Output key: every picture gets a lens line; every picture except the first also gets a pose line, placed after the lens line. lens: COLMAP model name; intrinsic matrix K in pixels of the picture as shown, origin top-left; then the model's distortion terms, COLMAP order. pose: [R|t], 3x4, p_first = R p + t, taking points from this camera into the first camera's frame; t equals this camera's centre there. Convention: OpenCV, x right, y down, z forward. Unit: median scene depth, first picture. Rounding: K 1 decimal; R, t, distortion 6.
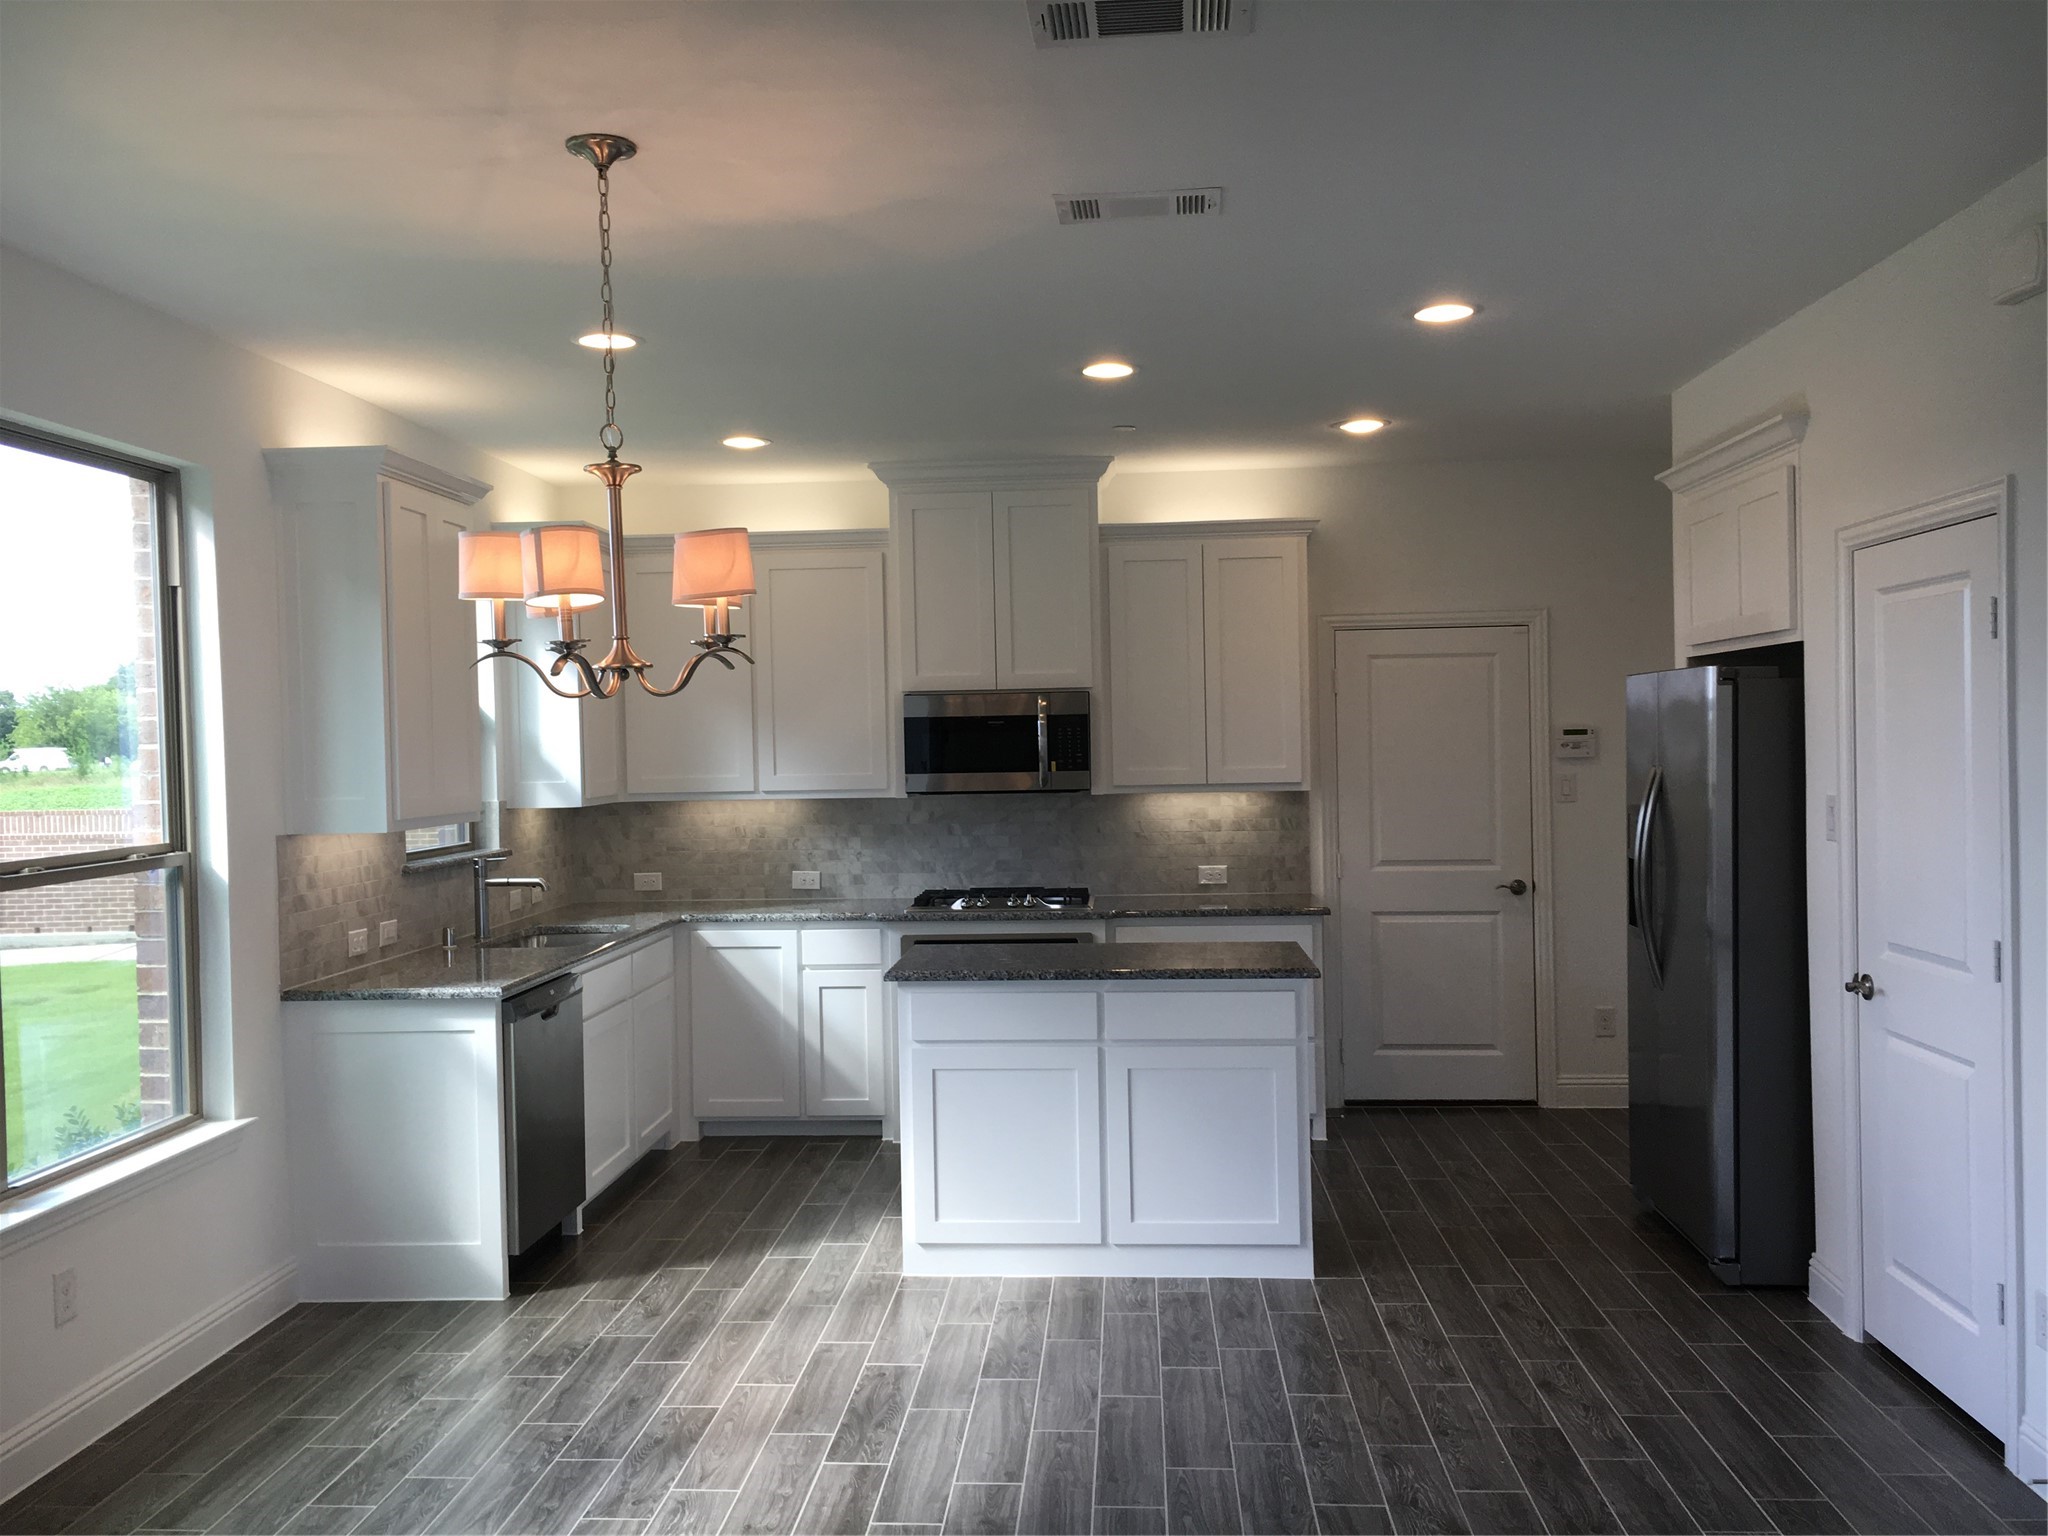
lens RADIAL K [[1735.3, 0, 1021.6], [0, 1735.3, 771.3], [0, 0, 1]] dist [0.013580, 0.005197]
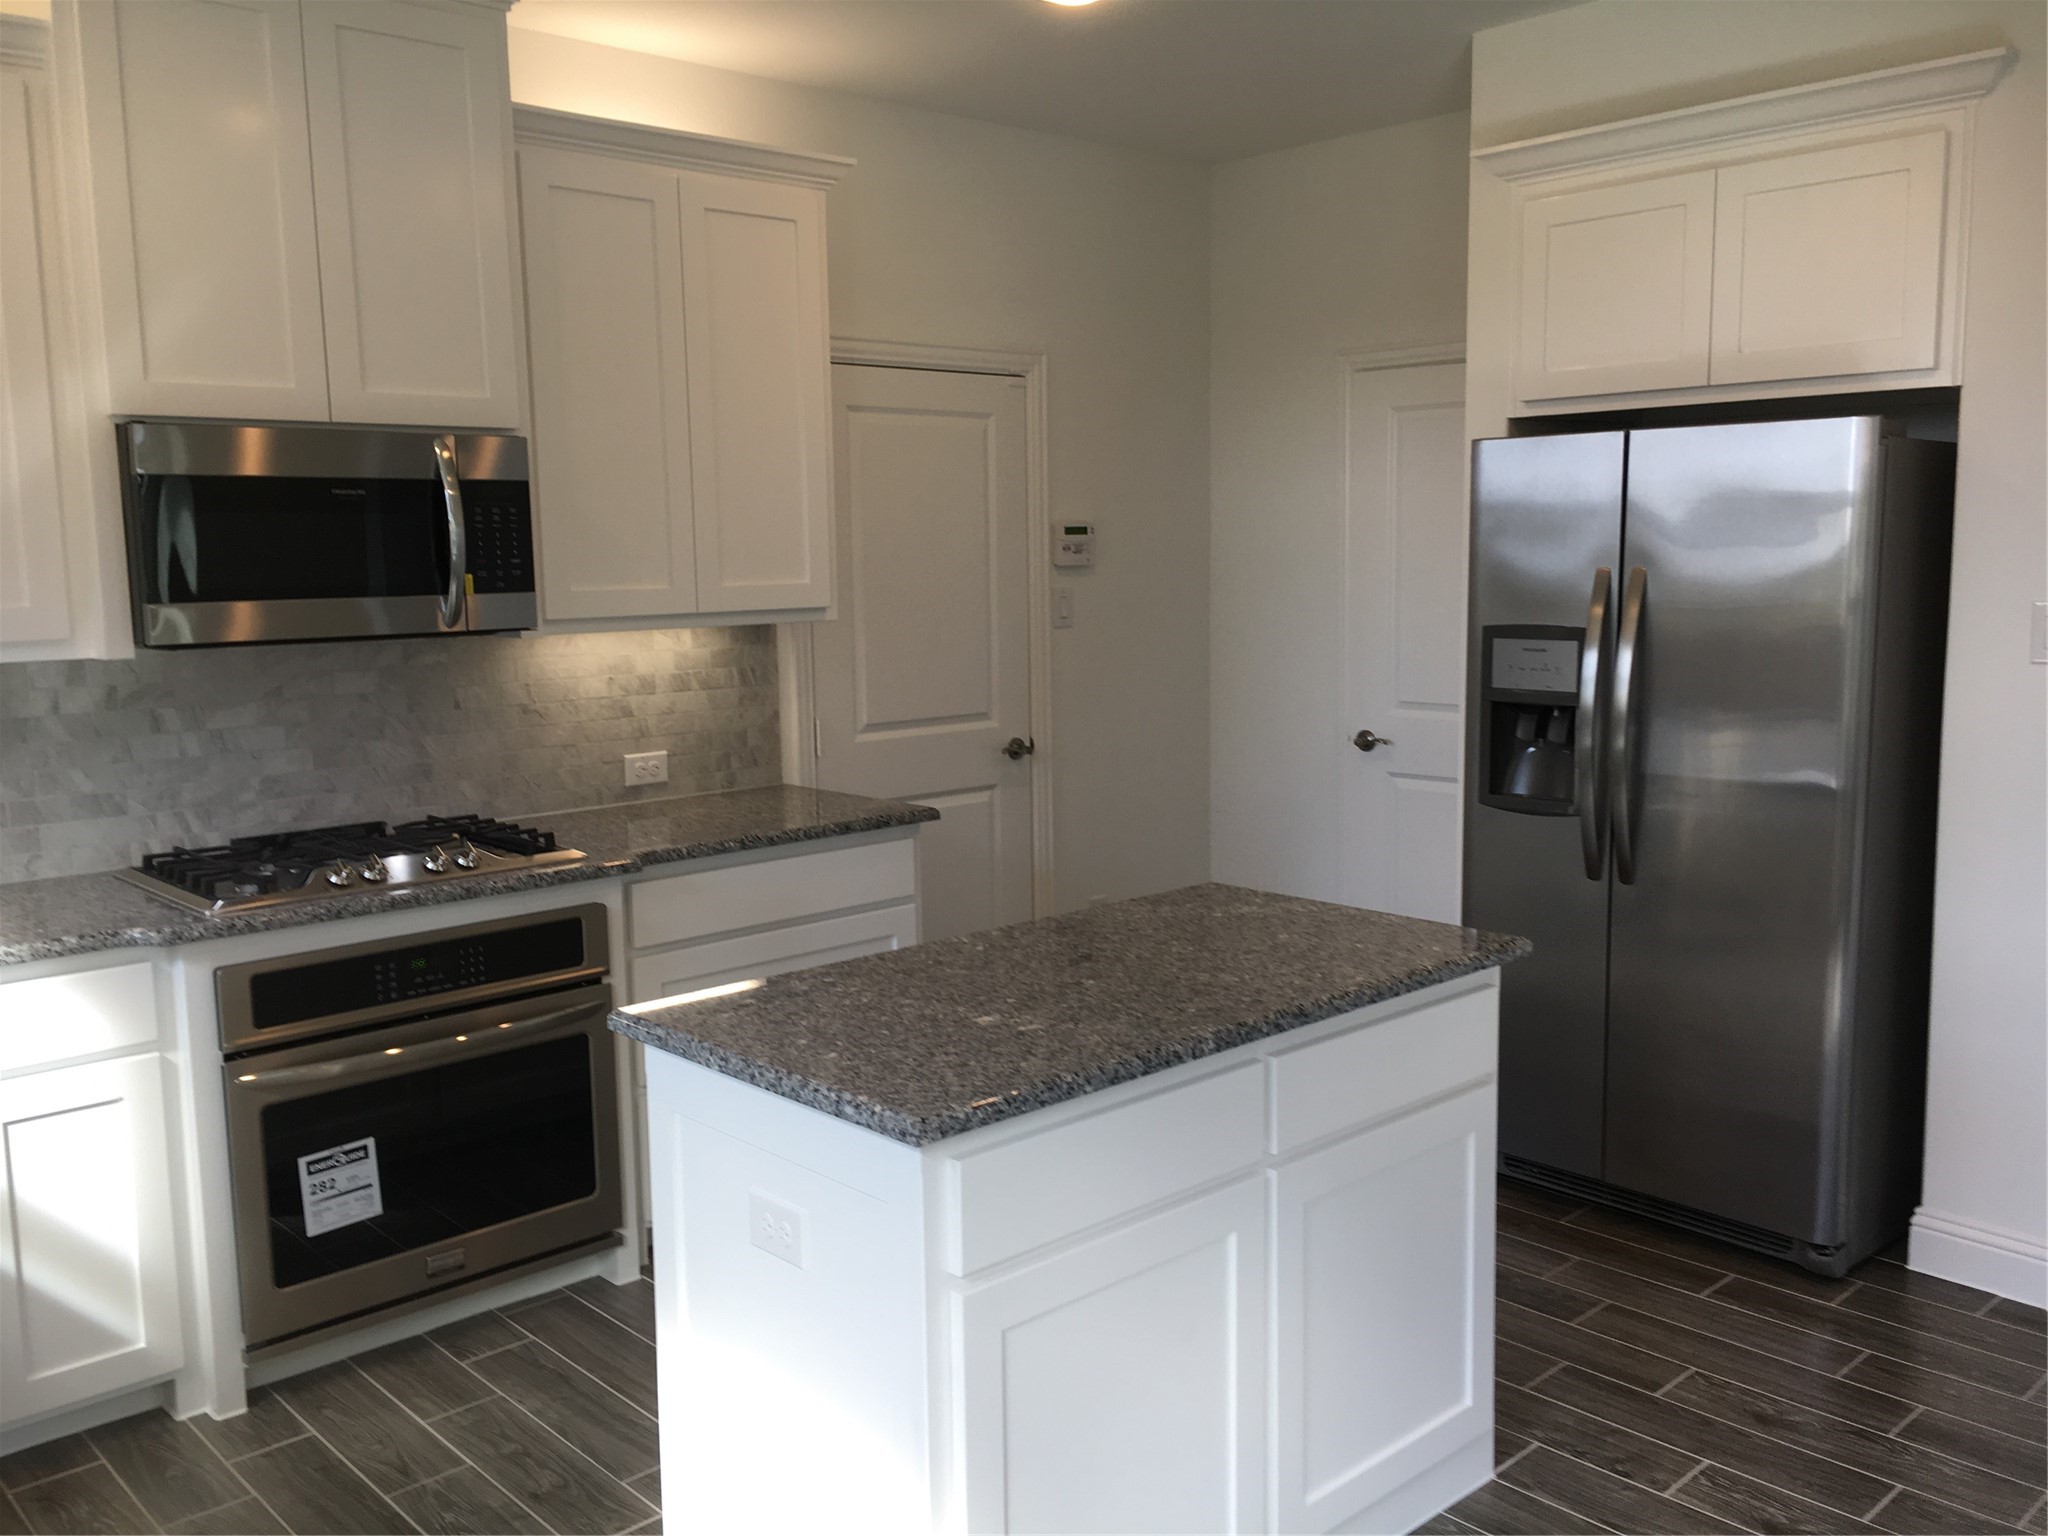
lens RADIAL K [[1735.3, 0, 1024.2], [0, 1735.3, 762.5], [0, 0, 1]] dist [0.013580, 0.005197]
pose [[0.690158, -0.084168, 0.718747, -0.226145], [0.016621, 0.994795, 0.100534, 0.000619], [-0.723468, -0.057438, 0.687965, 0.507546]]
